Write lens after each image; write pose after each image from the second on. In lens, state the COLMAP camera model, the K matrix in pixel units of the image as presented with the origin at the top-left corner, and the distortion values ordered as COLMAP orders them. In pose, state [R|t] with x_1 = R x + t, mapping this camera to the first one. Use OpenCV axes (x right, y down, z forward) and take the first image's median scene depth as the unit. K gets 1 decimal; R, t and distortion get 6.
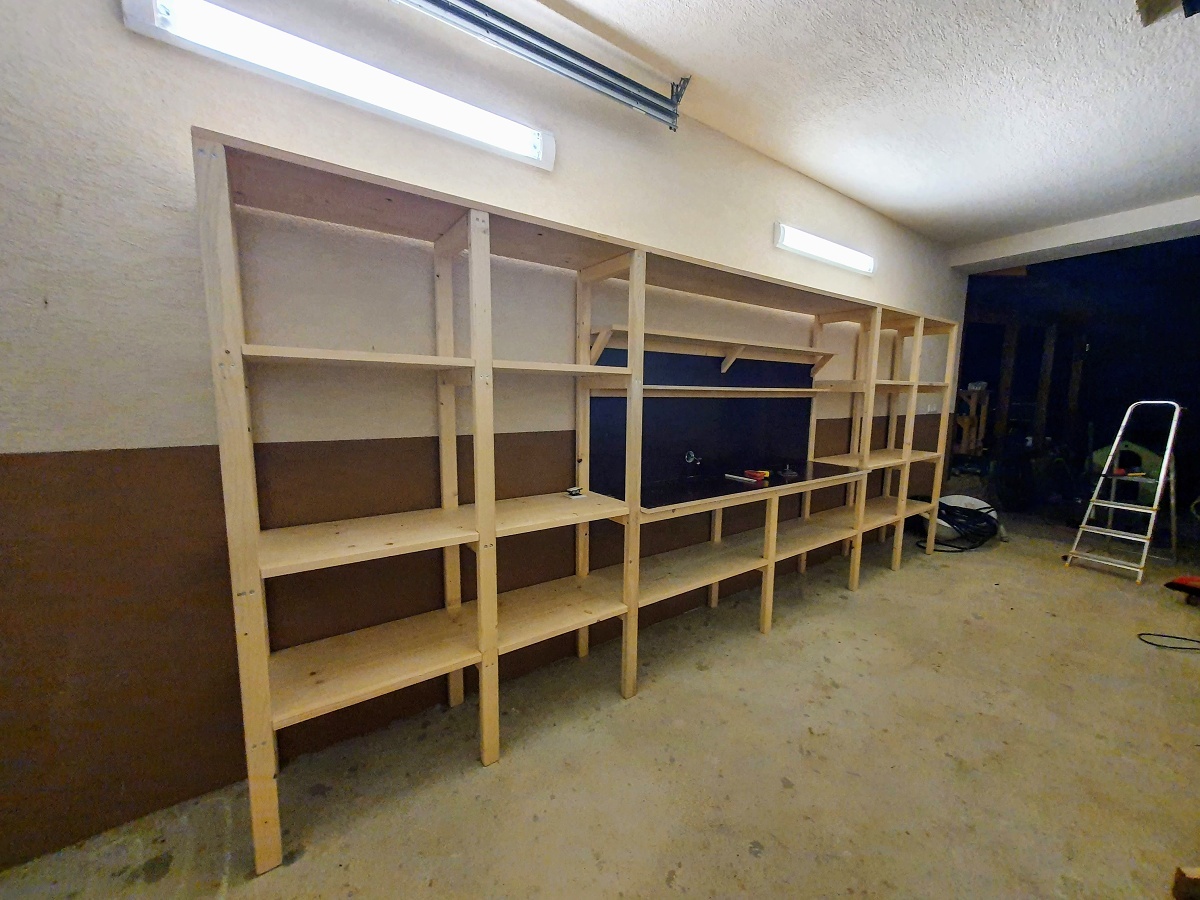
lens RADIAL K [[479.0, 0, 601.1], [0, 479.0, 445.9], [0, 0, 1]] dist [0.001536, 0.000037]
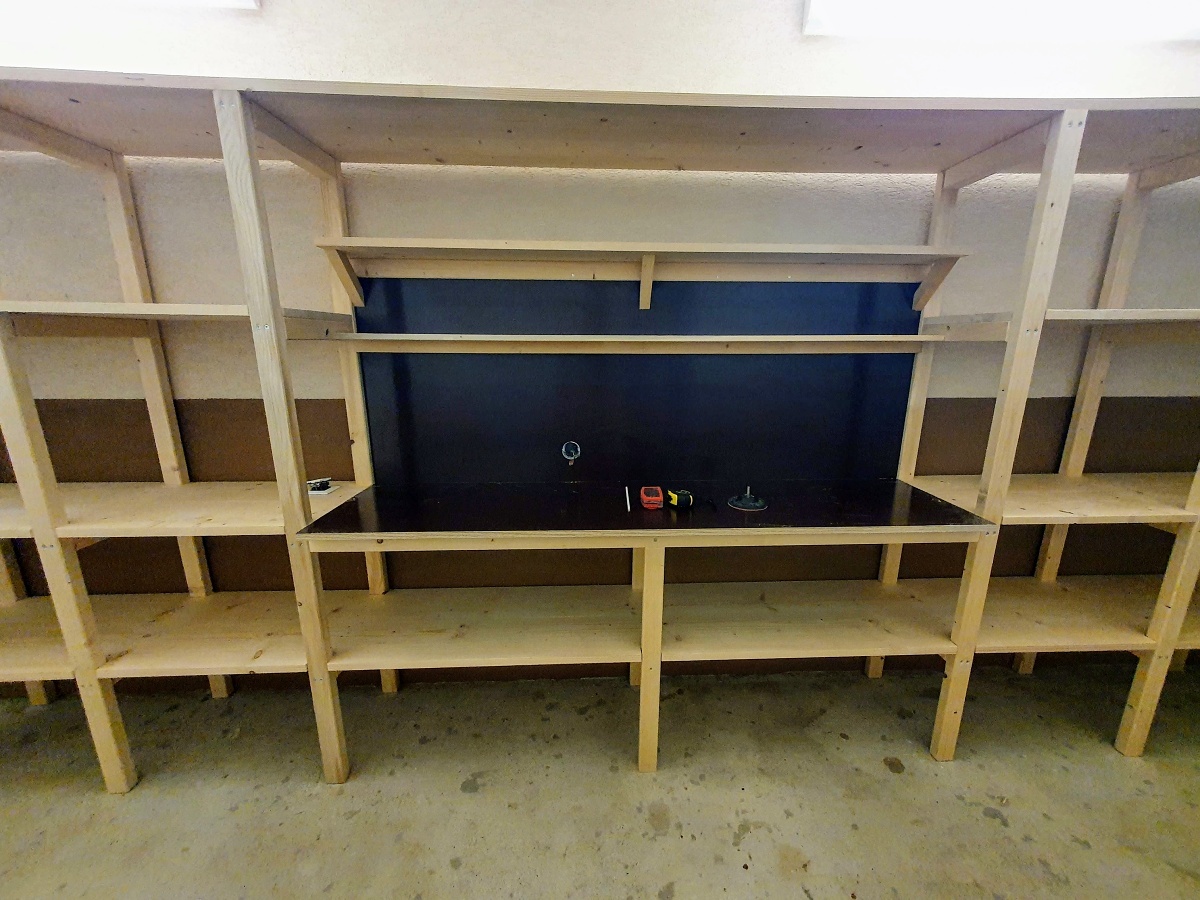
lens RADIAL K [[543.2, 0, 632.3], [0, 543.2, 455.3], [0, 0, 1]] dist [0.002388, 0.000733]
pose [[0.832349, 0.102381, -0.544714, 0.539359], [-0.058160, 0.993499, 0.097860, -0.038053], [0.551192, -0.049773, 0.832893, 0.405119]]
